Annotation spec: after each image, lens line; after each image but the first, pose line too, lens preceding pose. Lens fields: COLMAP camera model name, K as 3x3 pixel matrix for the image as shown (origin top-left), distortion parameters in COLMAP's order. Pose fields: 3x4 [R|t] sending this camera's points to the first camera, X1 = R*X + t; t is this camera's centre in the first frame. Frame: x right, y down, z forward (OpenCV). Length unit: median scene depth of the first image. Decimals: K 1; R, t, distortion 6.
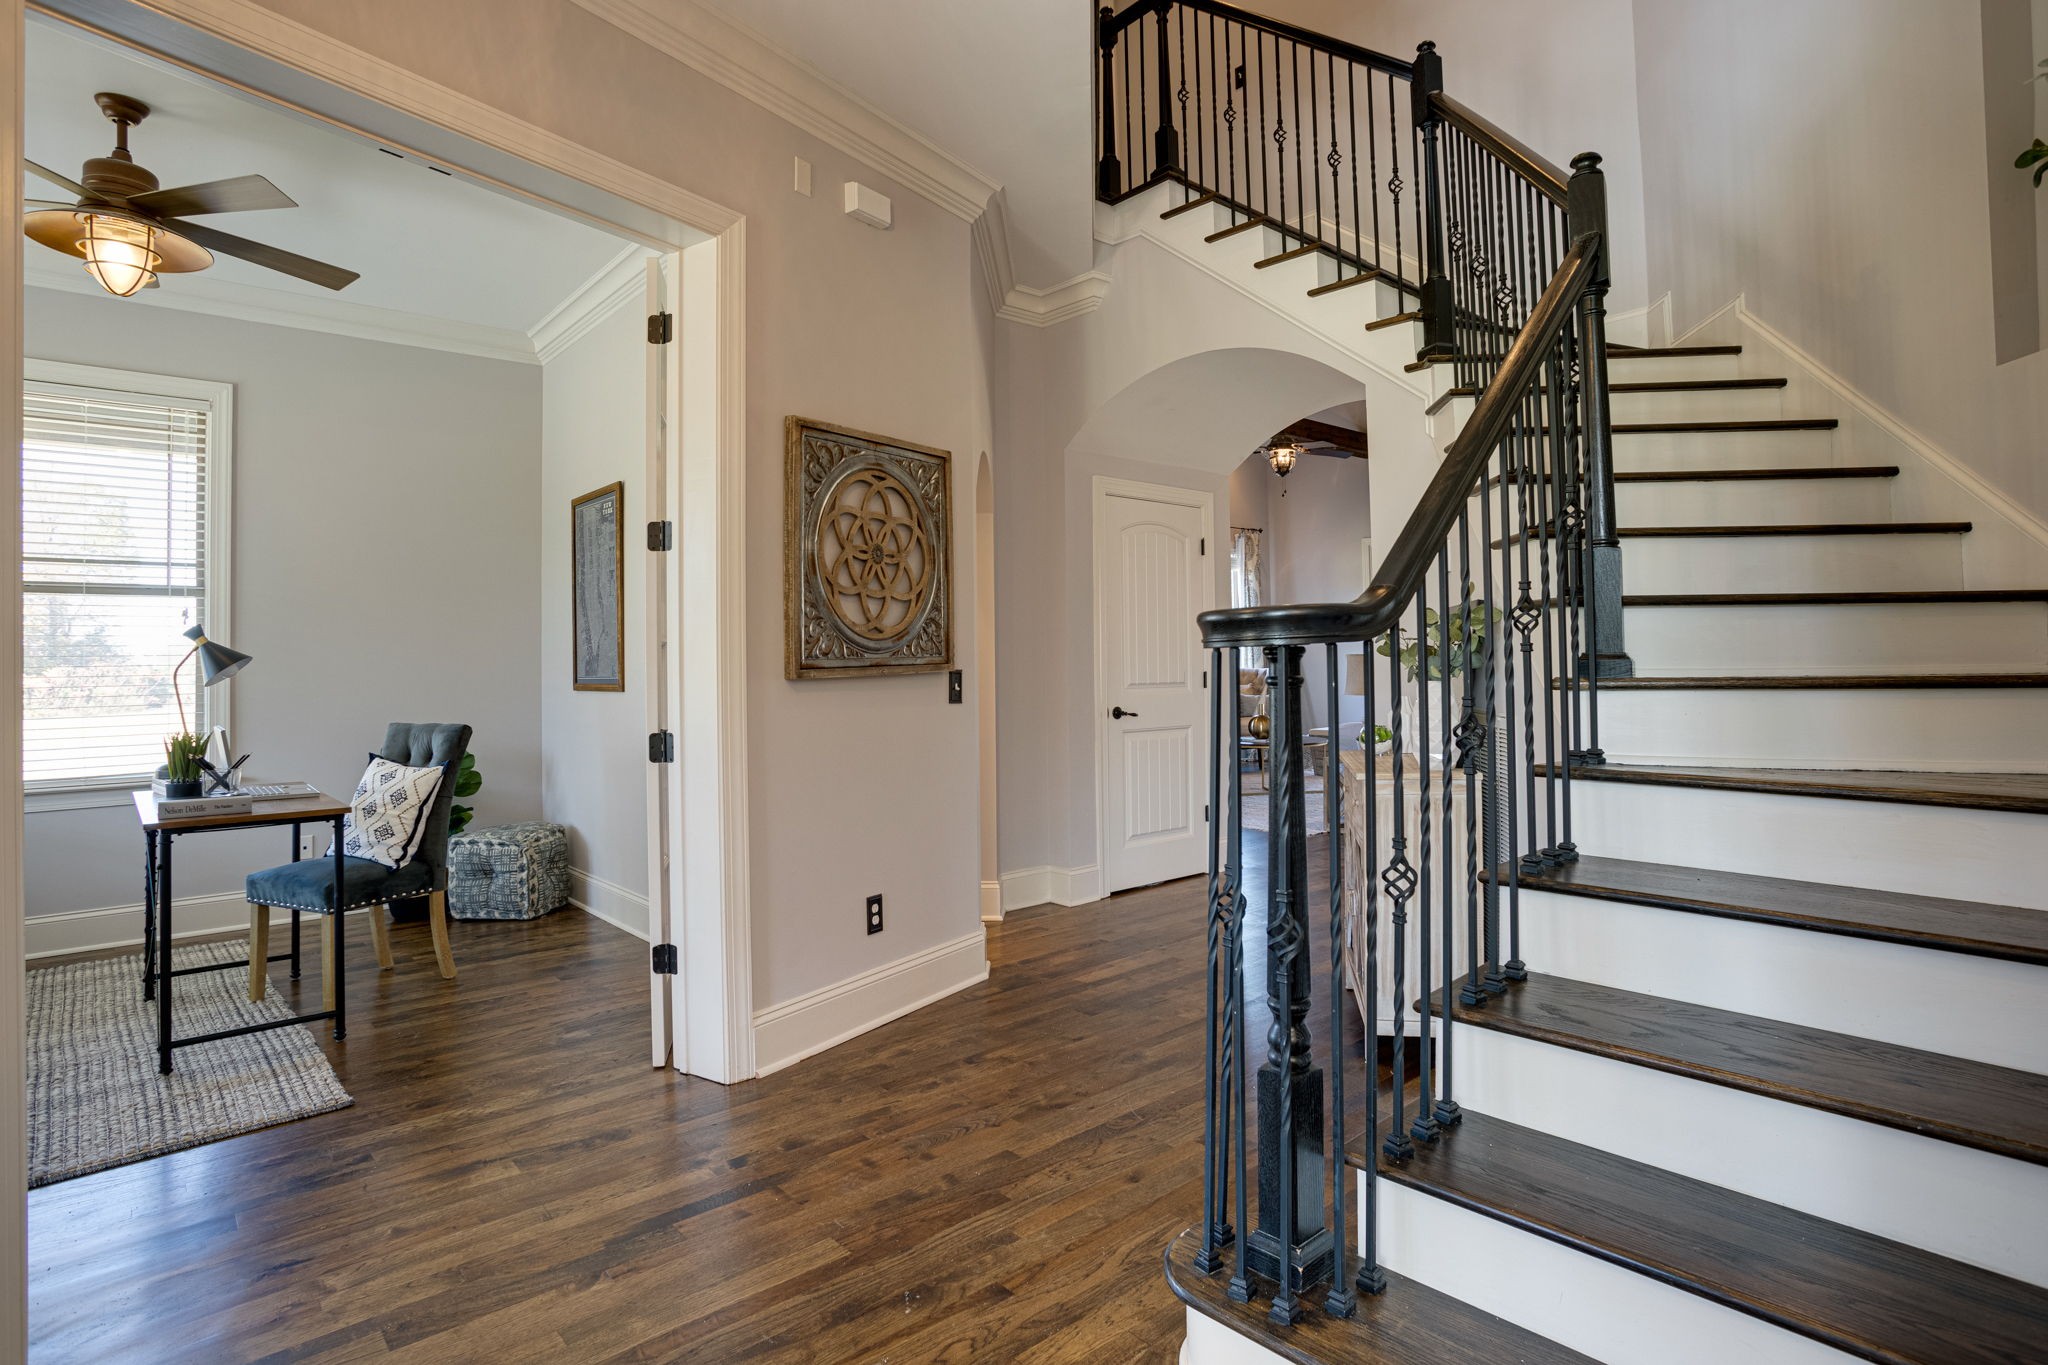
lens RADIAL K [[1026.8, 0, 1016.5], [0, 1026.8, 654.7], [0, 0, 1]] dist [-0.057928, 0.028197]
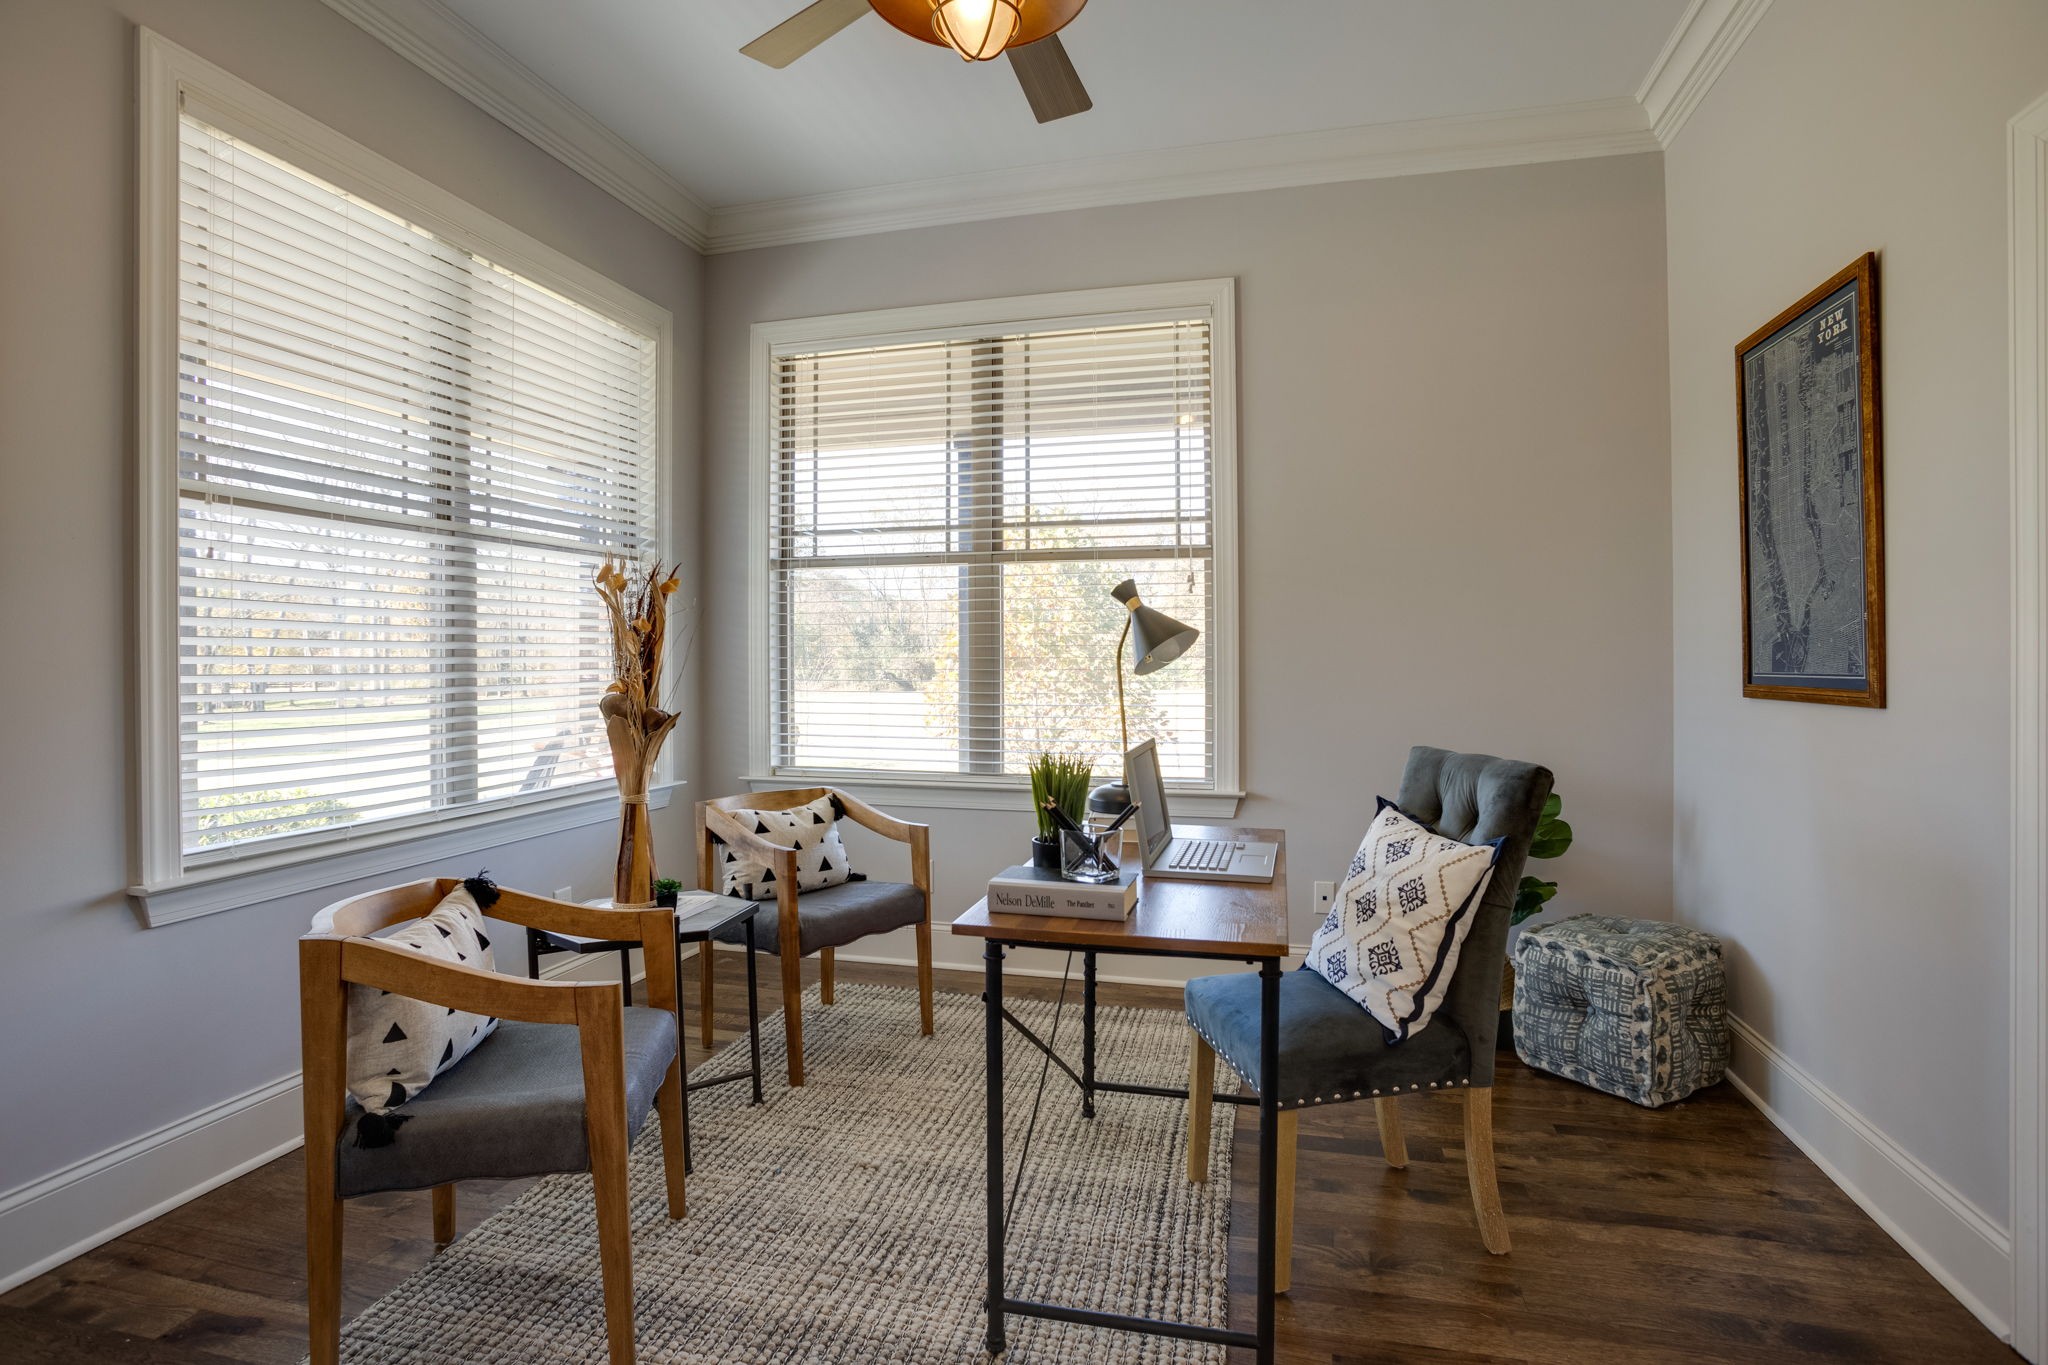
lens RADIAL K [[1026.8, 0, 1016.5], [0, 1026.8, 654.7], [0, 0, 1]] dist [-0.057928, 0.028197]
pose [[0.548721, 0.011049, -0.835932, -0.231400], [0.001062, 0.999903, 0.013913, 0.006475], [0.836005, -0.008522, 0.548656, 0.437322]]
